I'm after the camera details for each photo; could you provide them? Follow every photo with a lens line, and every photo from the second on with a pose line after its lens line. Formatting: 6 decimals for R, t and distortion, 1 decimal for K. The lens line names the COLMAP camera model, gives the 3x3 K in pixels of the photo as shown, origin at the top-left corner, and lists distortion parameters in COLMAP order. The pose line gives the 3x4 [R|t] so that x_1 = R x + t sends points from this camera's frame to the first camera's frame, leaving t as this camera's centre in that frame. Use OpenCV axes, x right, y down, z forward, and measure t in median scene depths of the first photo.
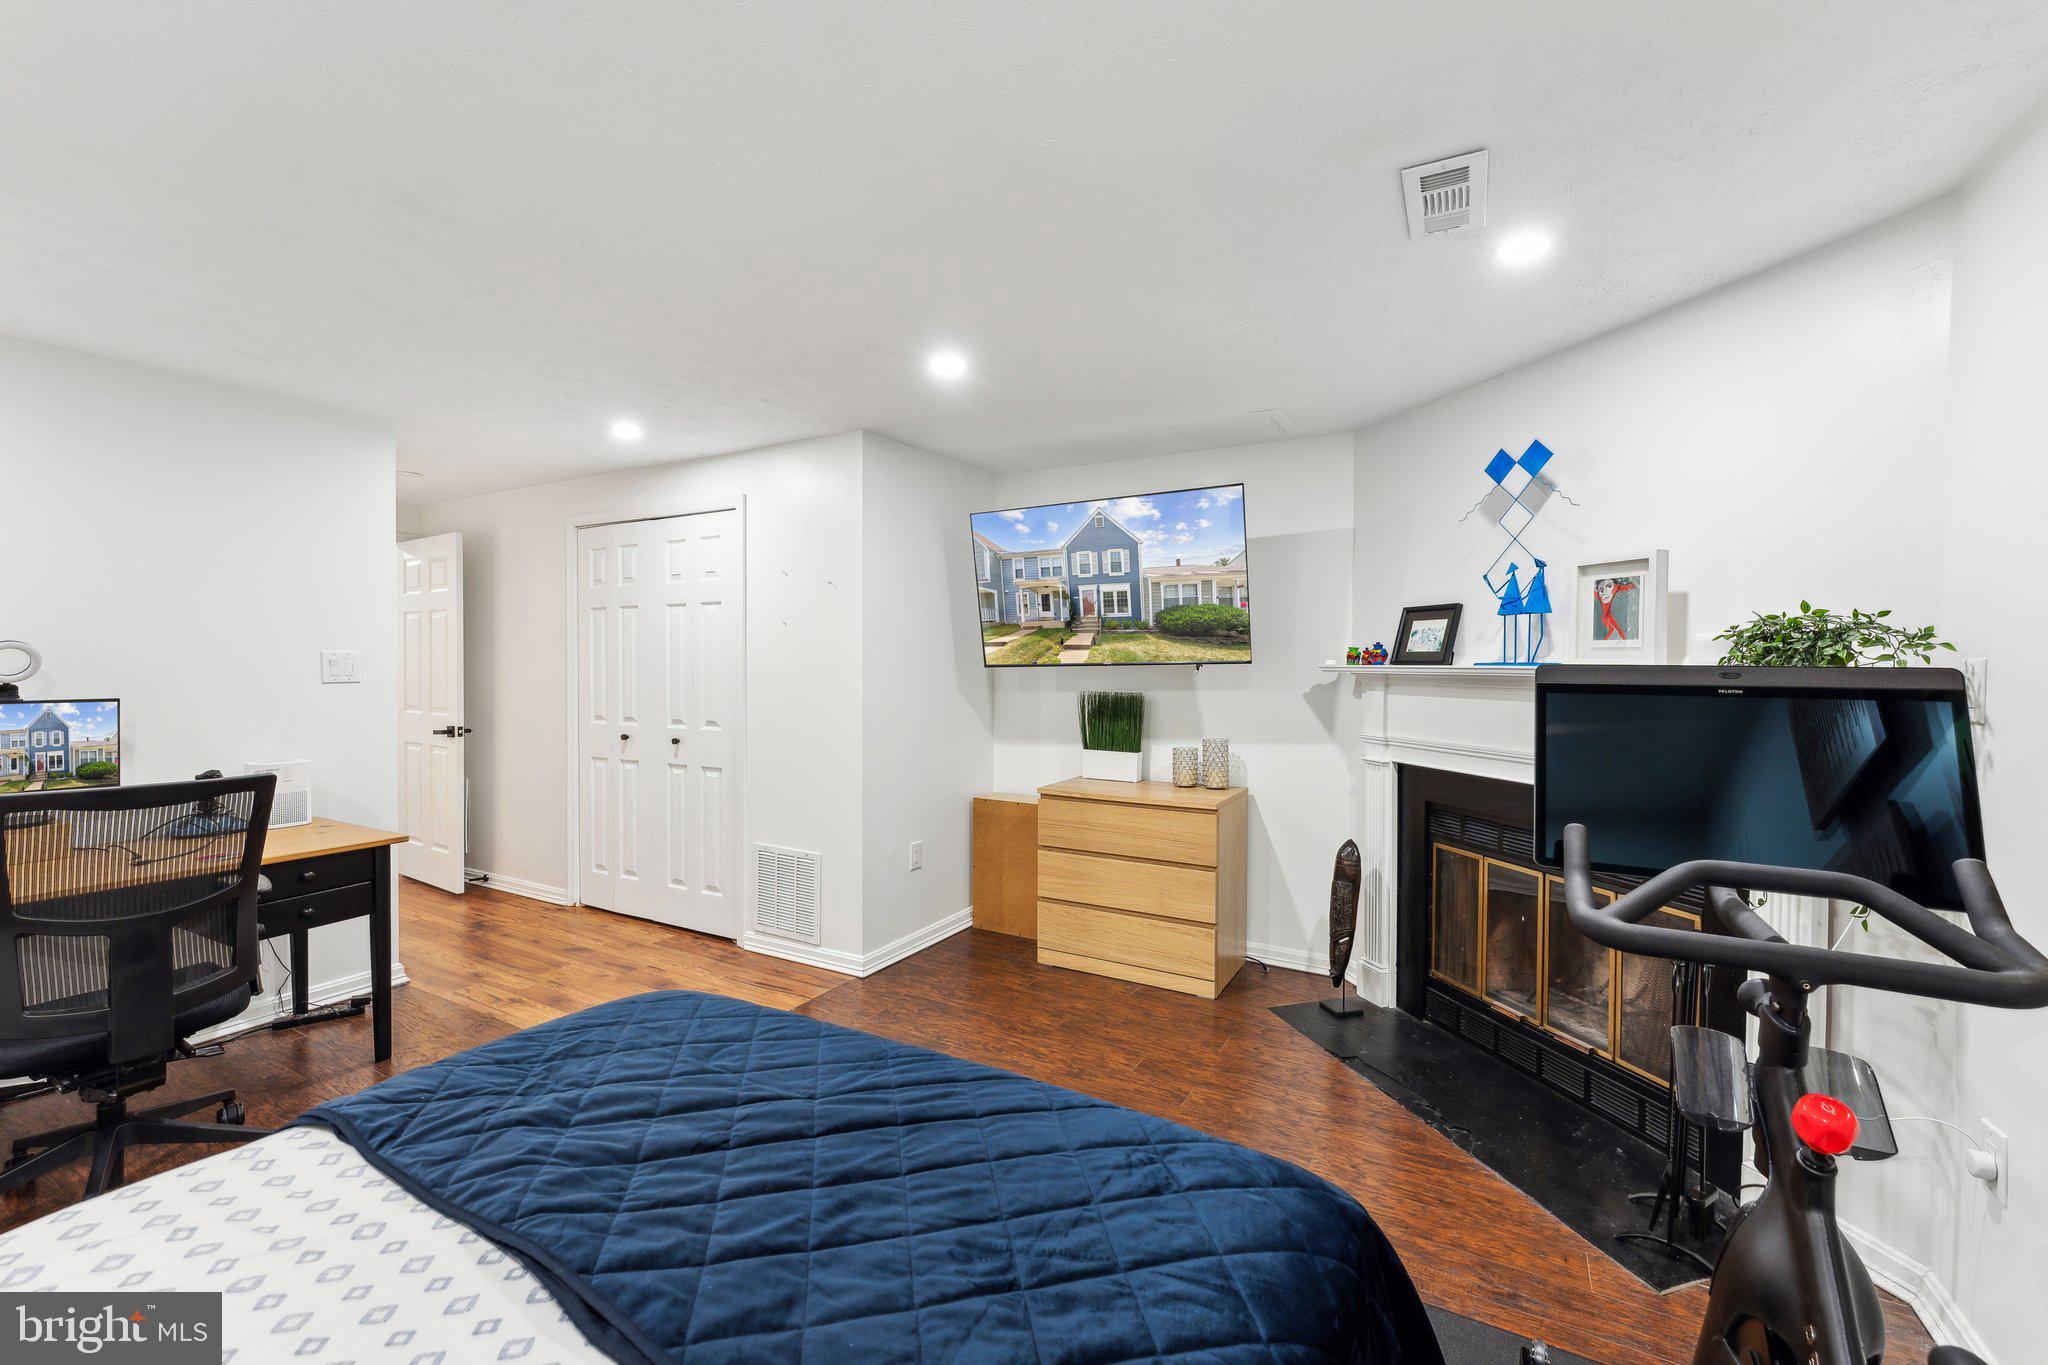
lens RADIAL K [[829.7, 0, 1025.1], [0, 829.7, 682.2], [0, 0, 1]] dist [-0.009666, -0.000104]
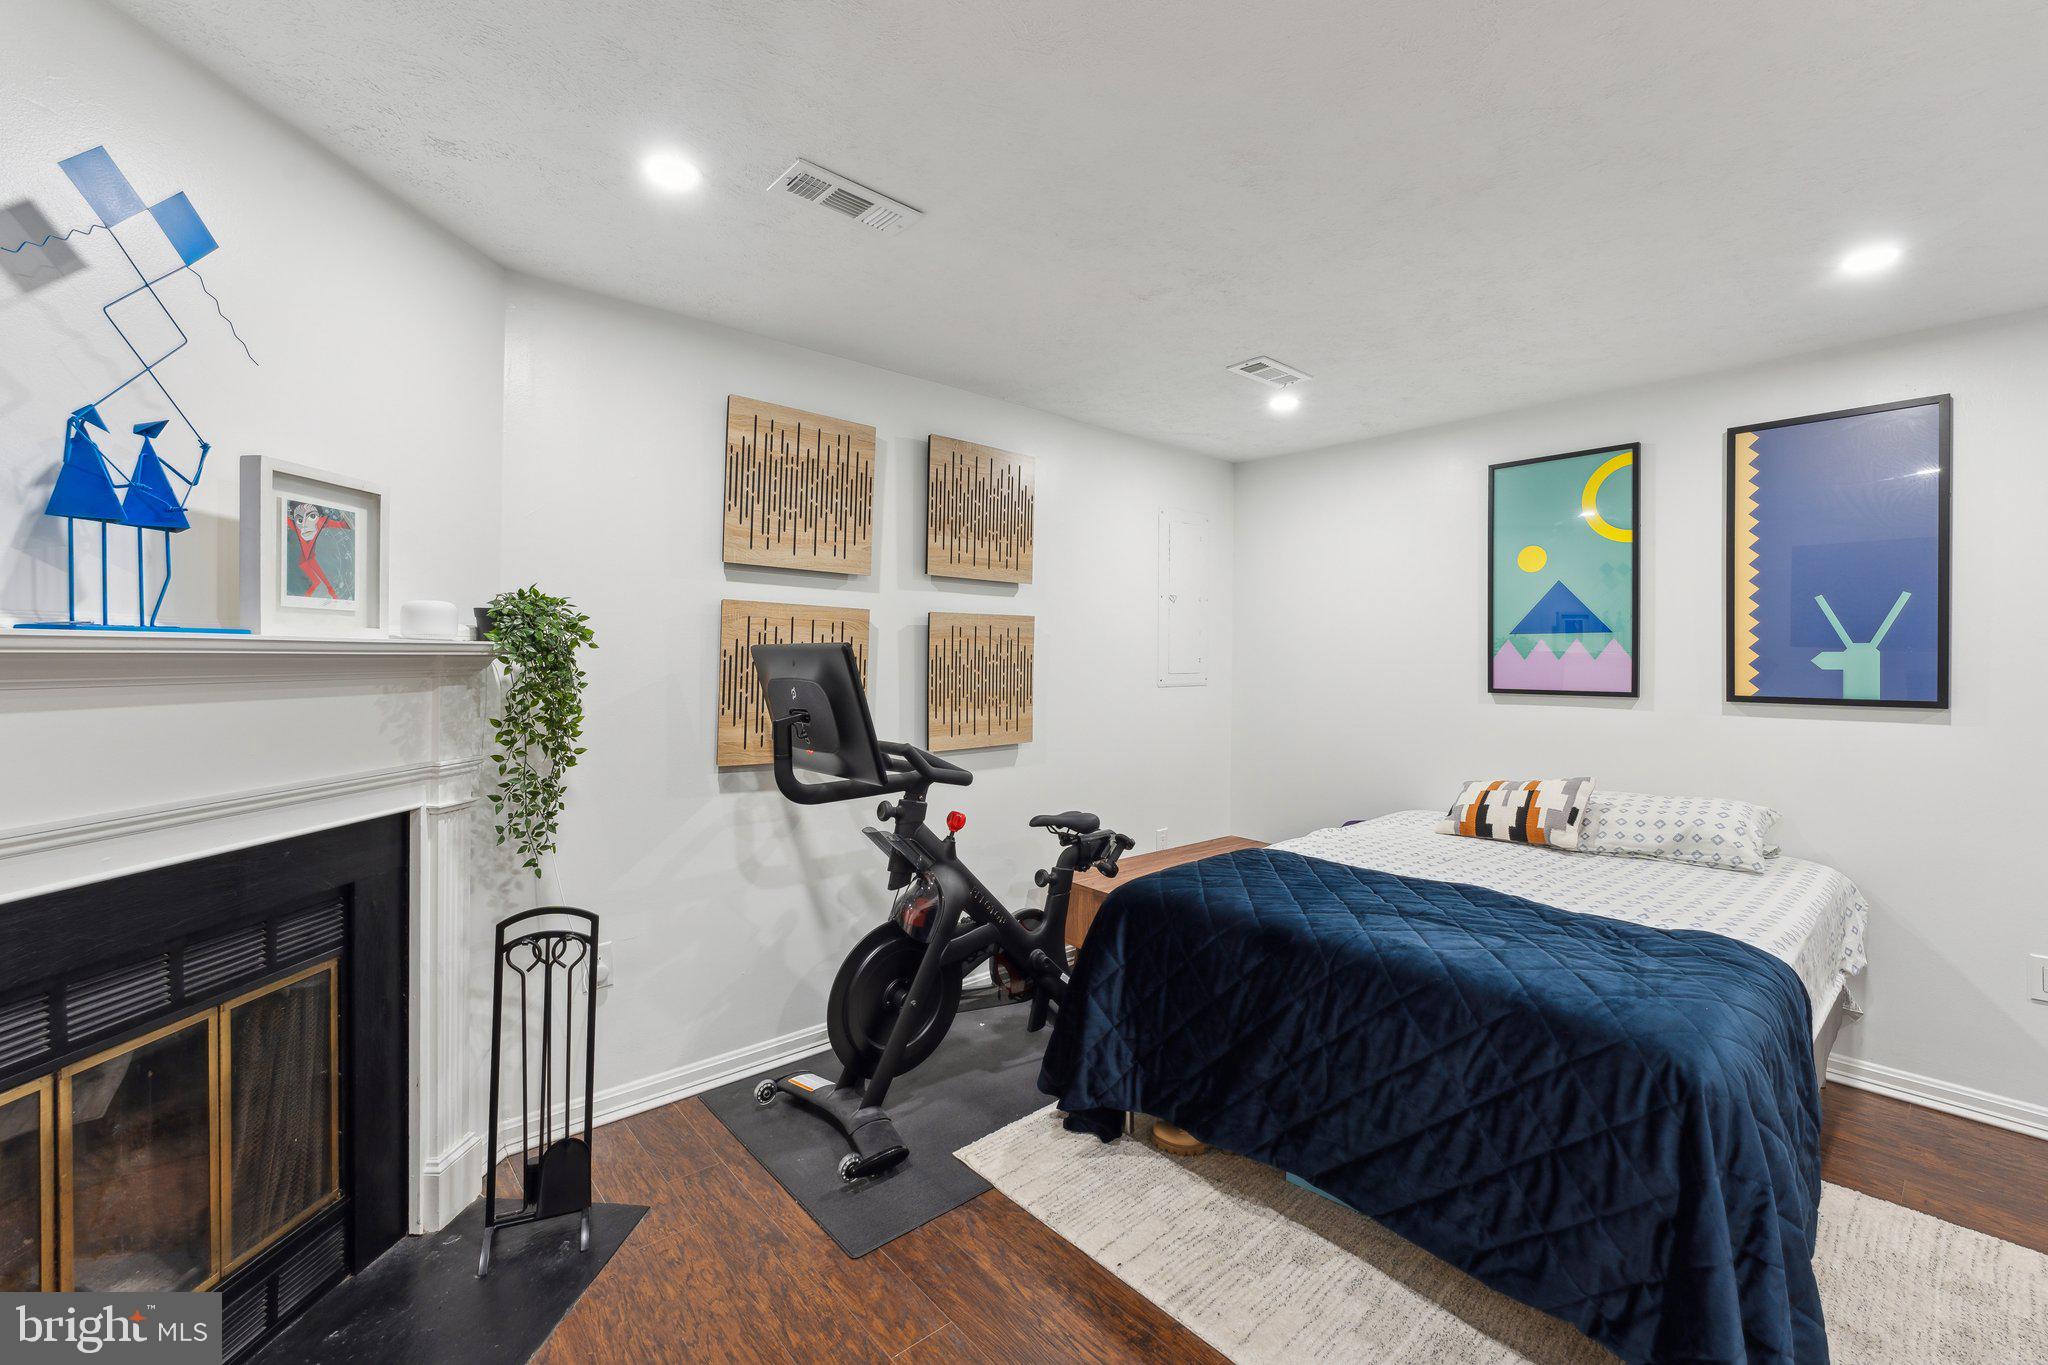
lens RADIAL K [[839.0, 0, 1031.4], [0, 839.0, 665.6], [0, 0, 1]] dist [-0.004177, -0.000155]
pose [[-0.946130, -0.010737, 0.323609, -0.037204], [0.000585, 0.999392, 0.034871, -0.012533], [-0.323787, 0.033182, -0.945548, 0.949187]]
